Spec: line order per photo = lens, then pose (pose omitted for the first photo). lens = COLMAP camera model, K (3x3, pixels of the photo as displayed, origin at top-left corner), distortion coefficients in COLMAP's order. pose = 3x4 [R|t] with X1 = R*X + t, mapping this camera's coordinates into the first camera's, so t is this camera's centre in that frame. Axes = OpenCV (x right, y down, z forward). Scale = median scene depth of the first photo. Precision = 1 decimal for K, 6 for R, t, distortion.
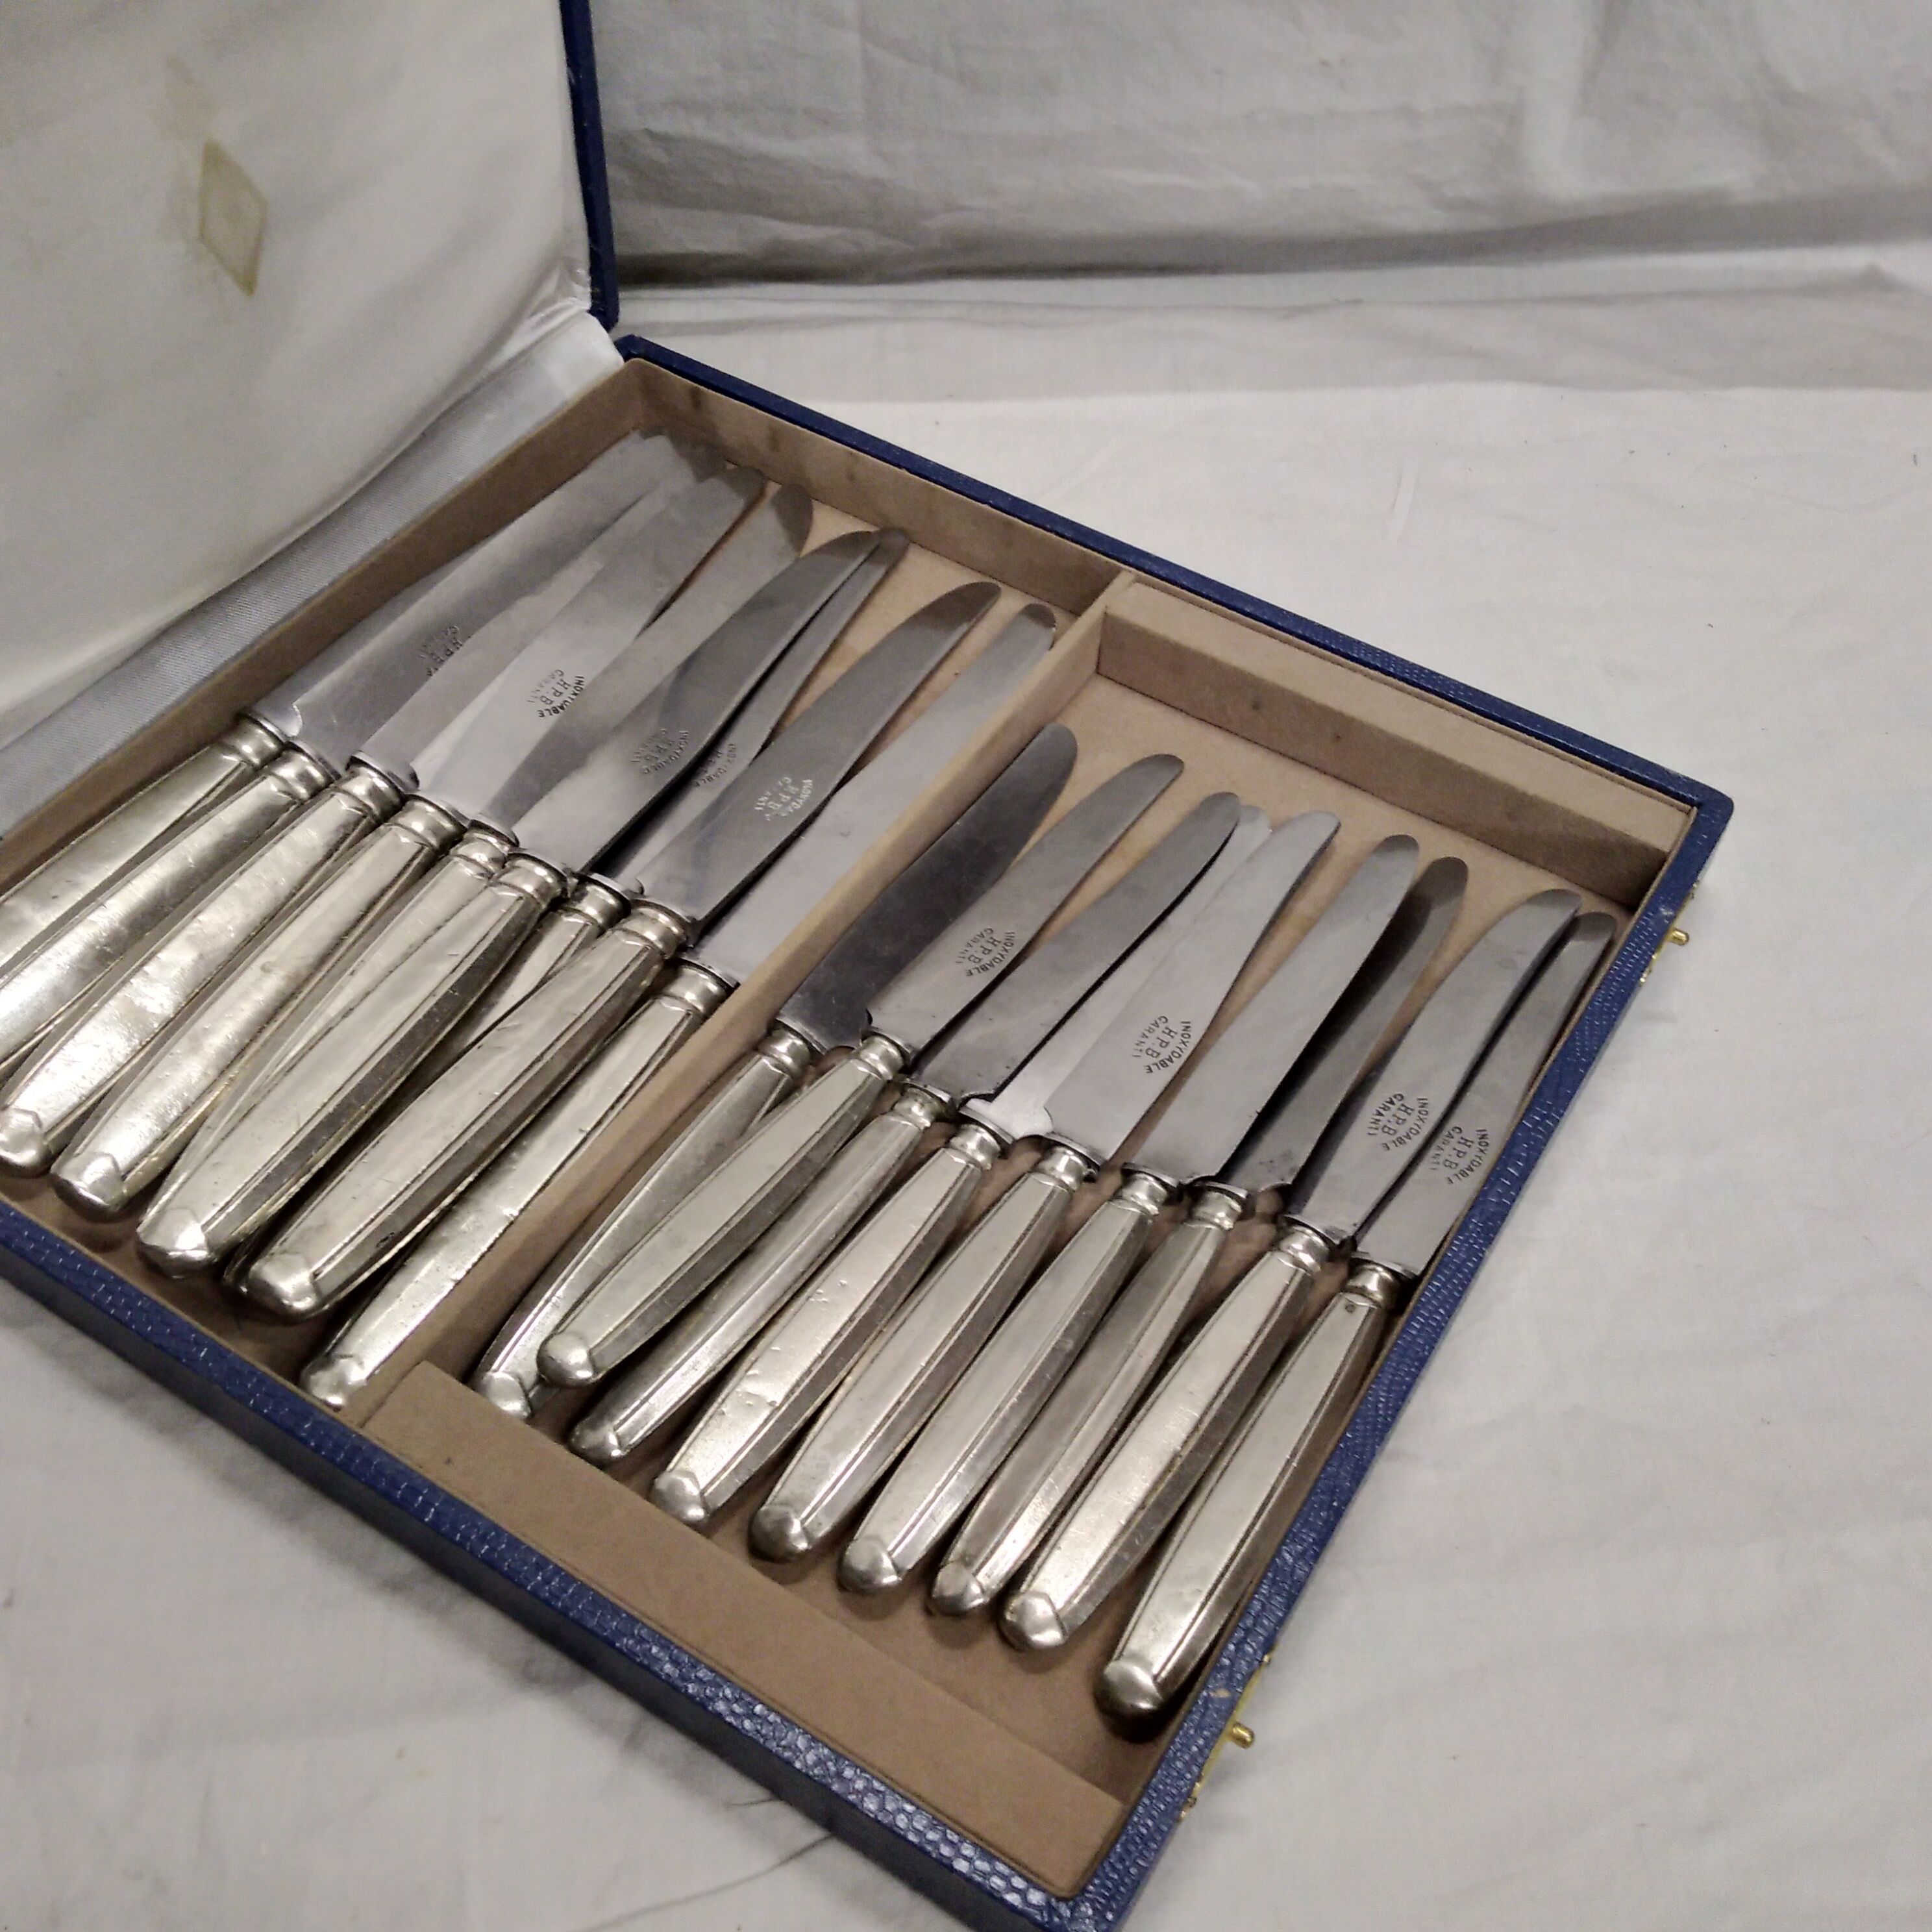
lens RADIAL K [[2128.9, 0, 1041.2], [0, 2128.9, 971.5], [0, 0, 1]] dist [0.068438, -0.177621]
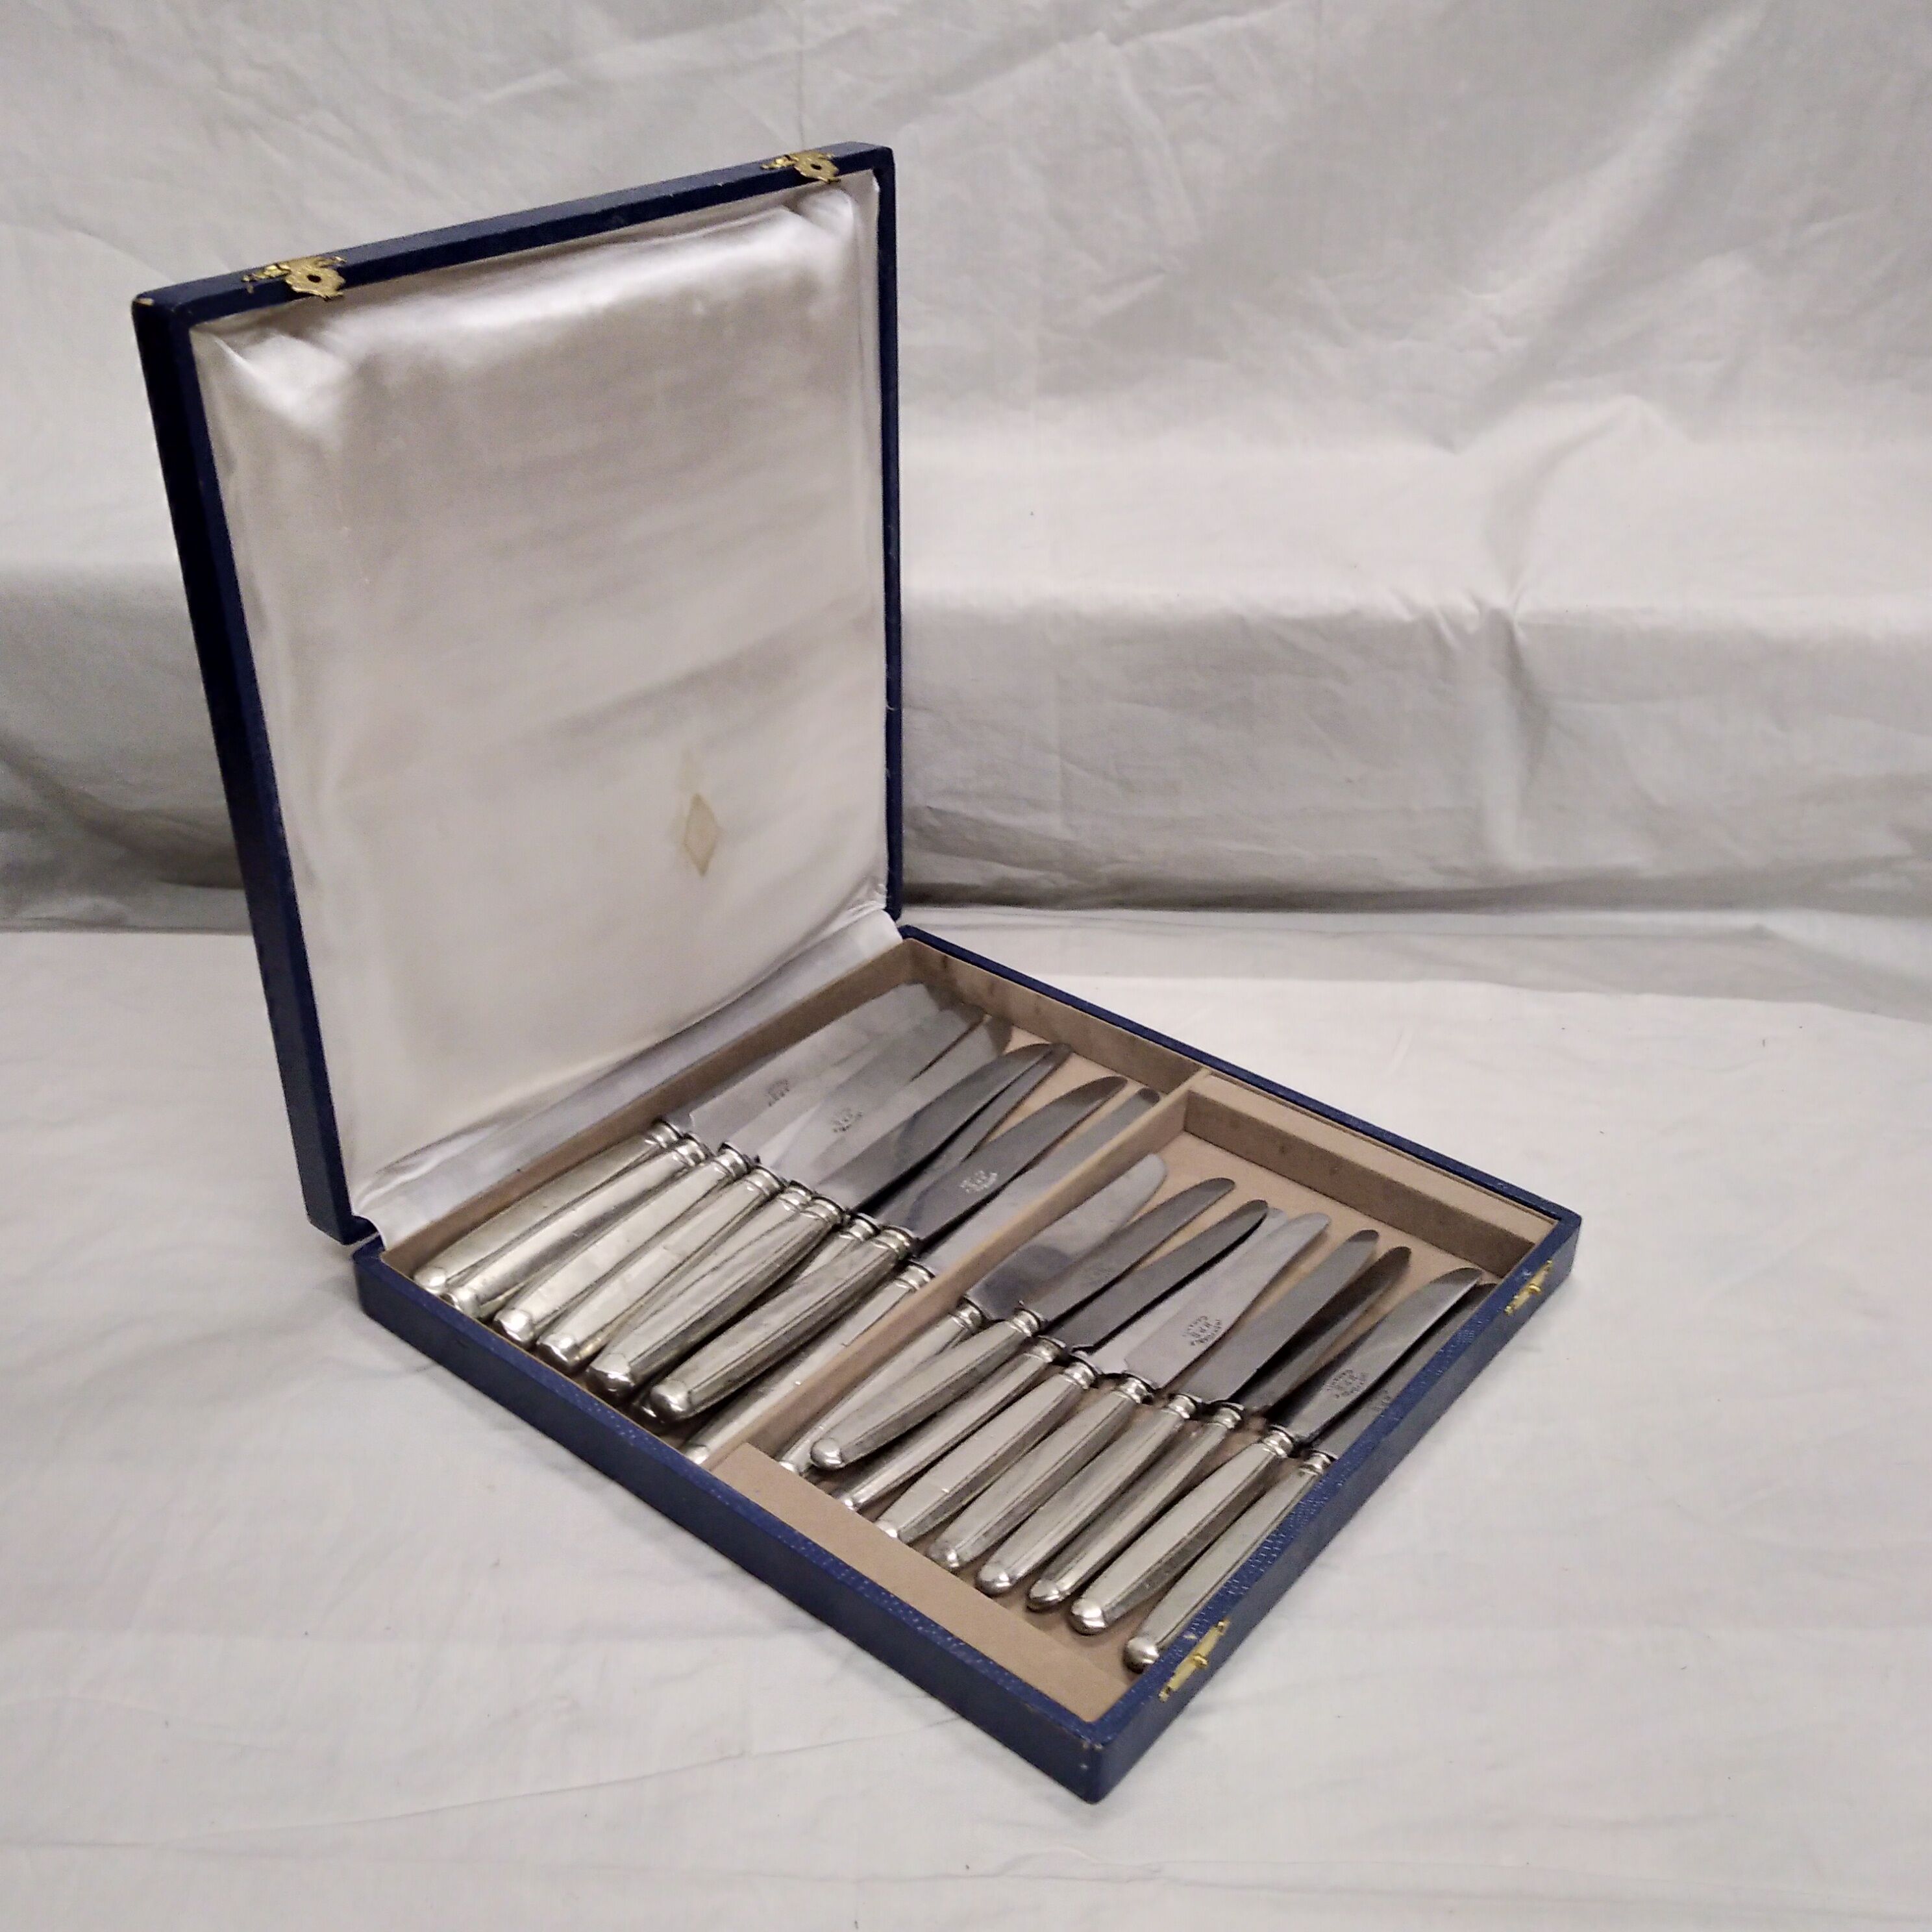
lens RADIAL K [[2128.9, 0, 1041.2], [0, 2128.9, 971.5], [0, 0, 1]] dist [0.068438, -0.177621]
pose [[0.993808, 0.033593, -0.105913, 0.083168], [-0.066074, 0.945023, -0.320259, 0.255559], [0.089331, 0.325274, 0.941391, -0.513010]]
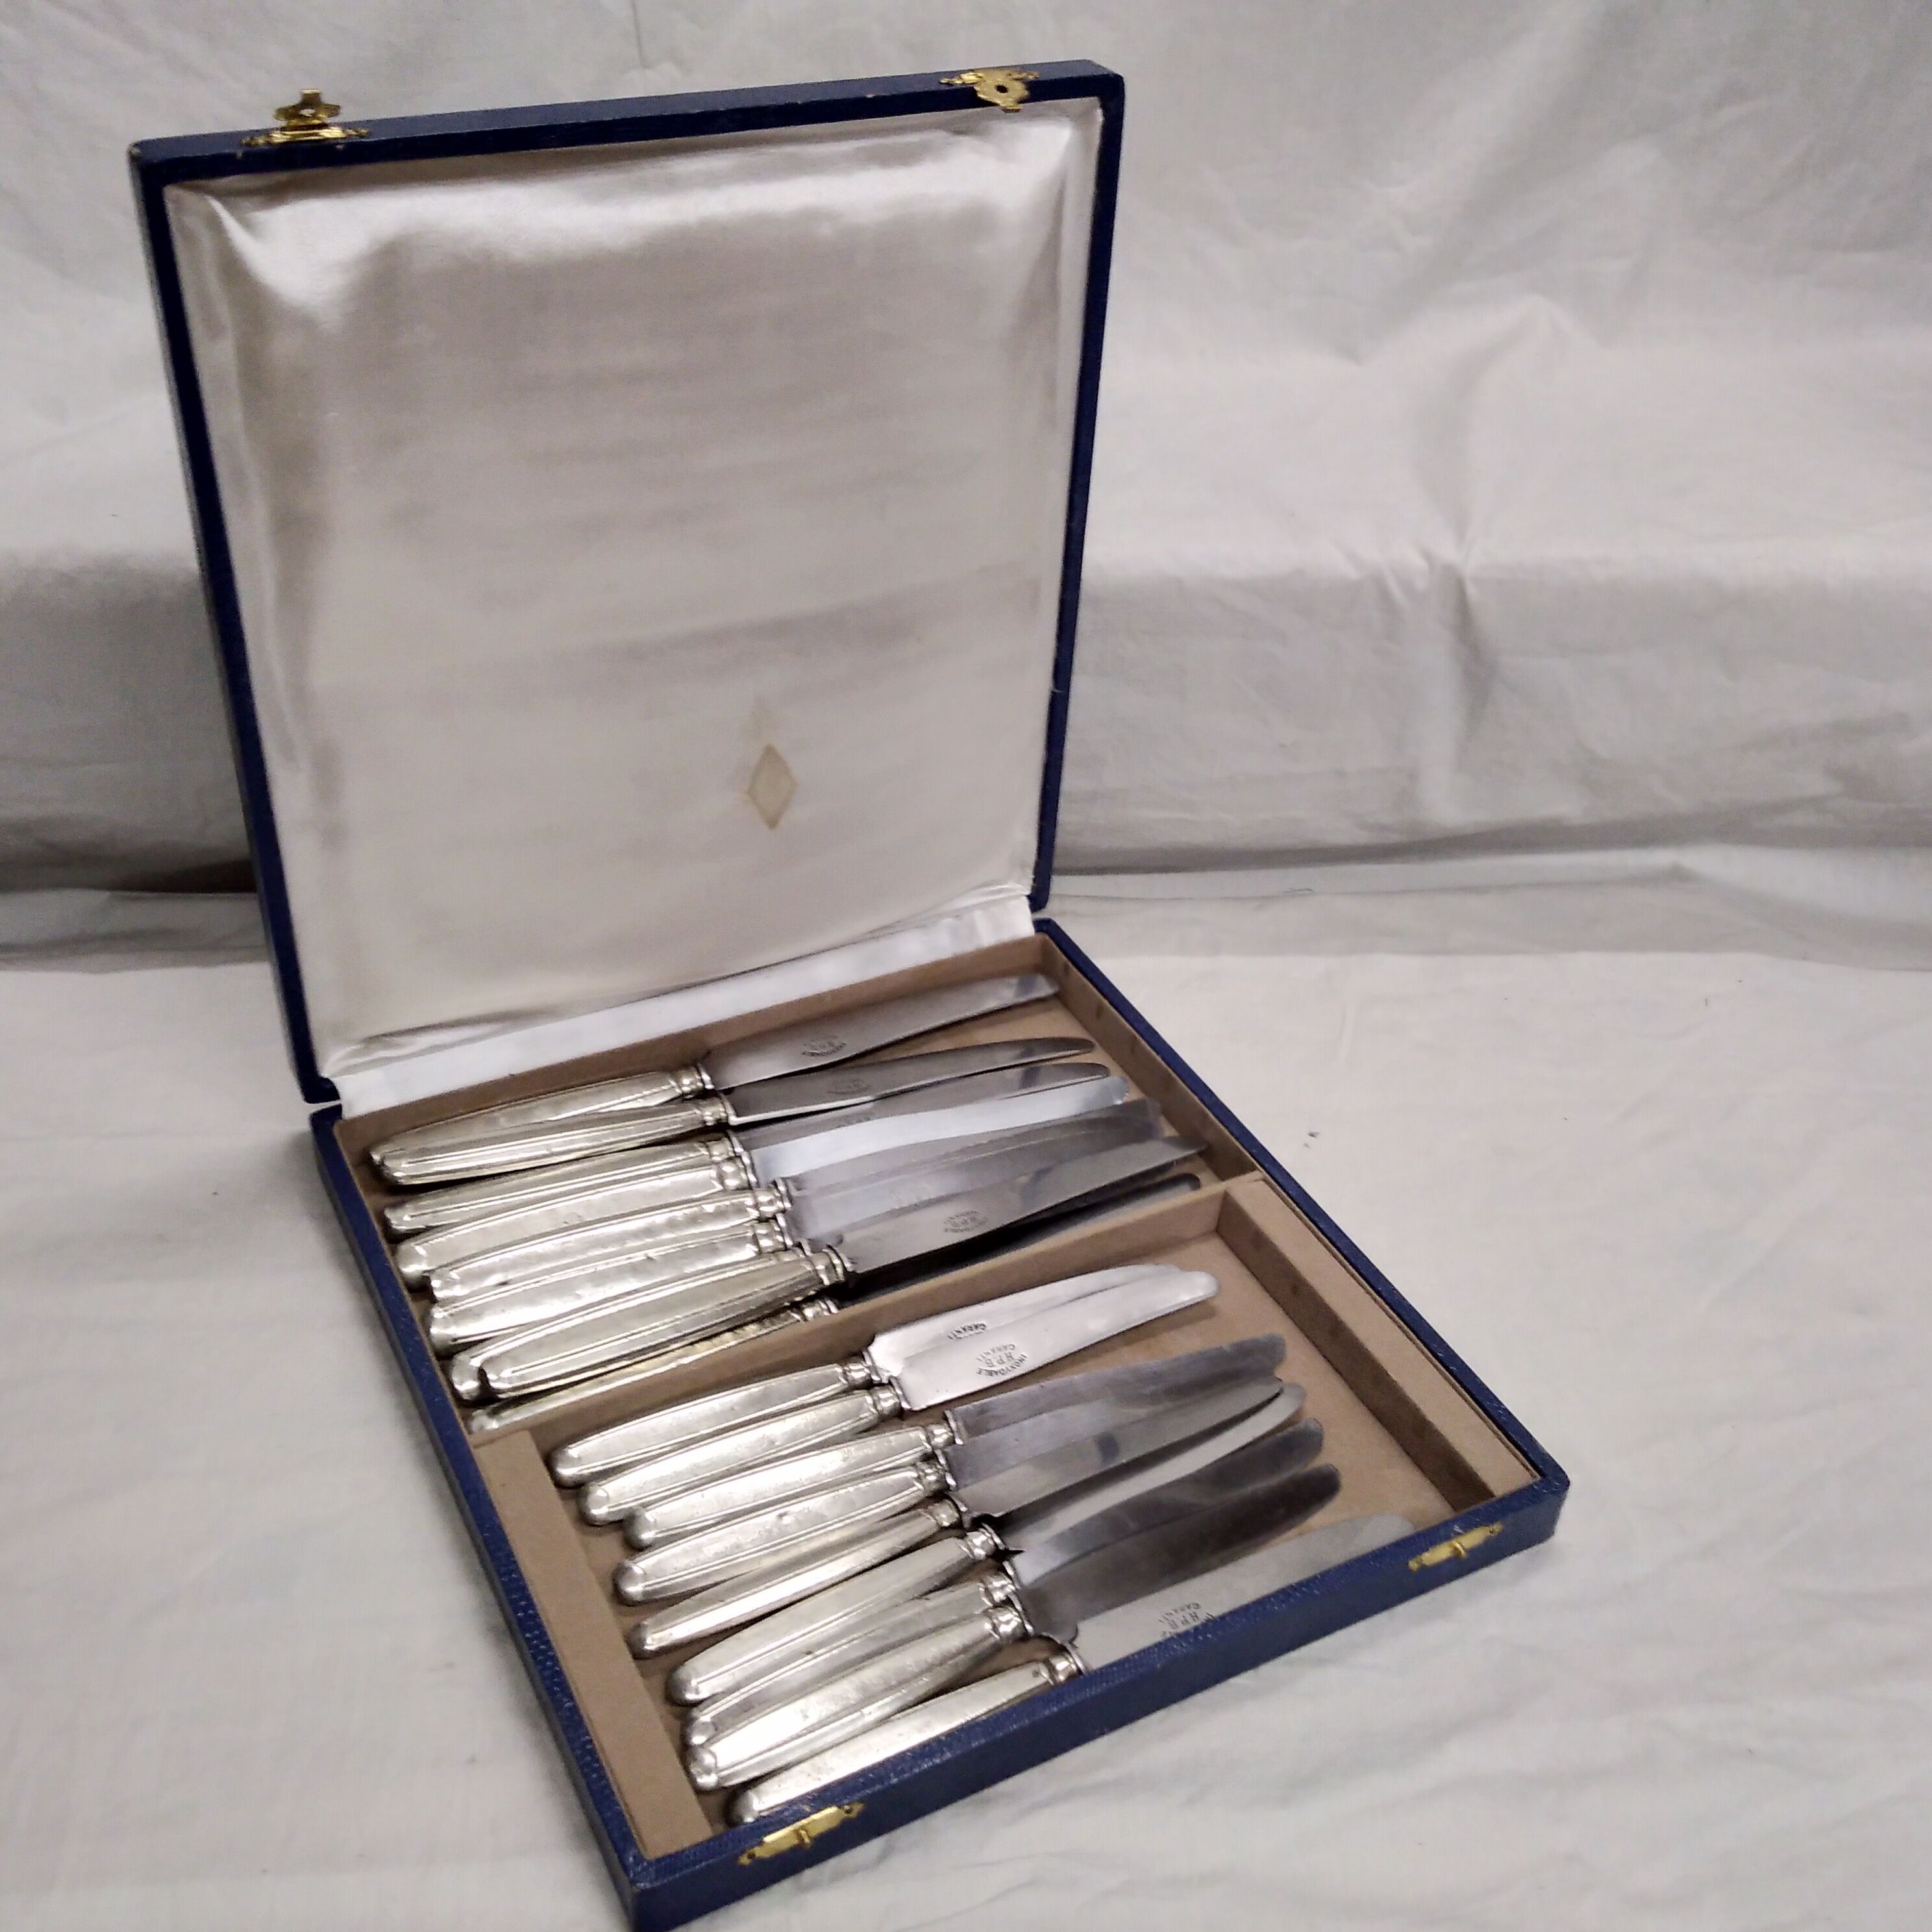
lens RADIAL K [[2093.4, 0, 1048.1], [0, 2093.4, 1024.5], [0, 0, 1]] dist [0.003021, -0.011573]
pose [[0.863845, 0.312332, -0.395247, 0.430479], [-0.396065, 0.905929, -0.149749, -0.013360], [0.311294, 0.285903, 0.906287, -0.315474]]
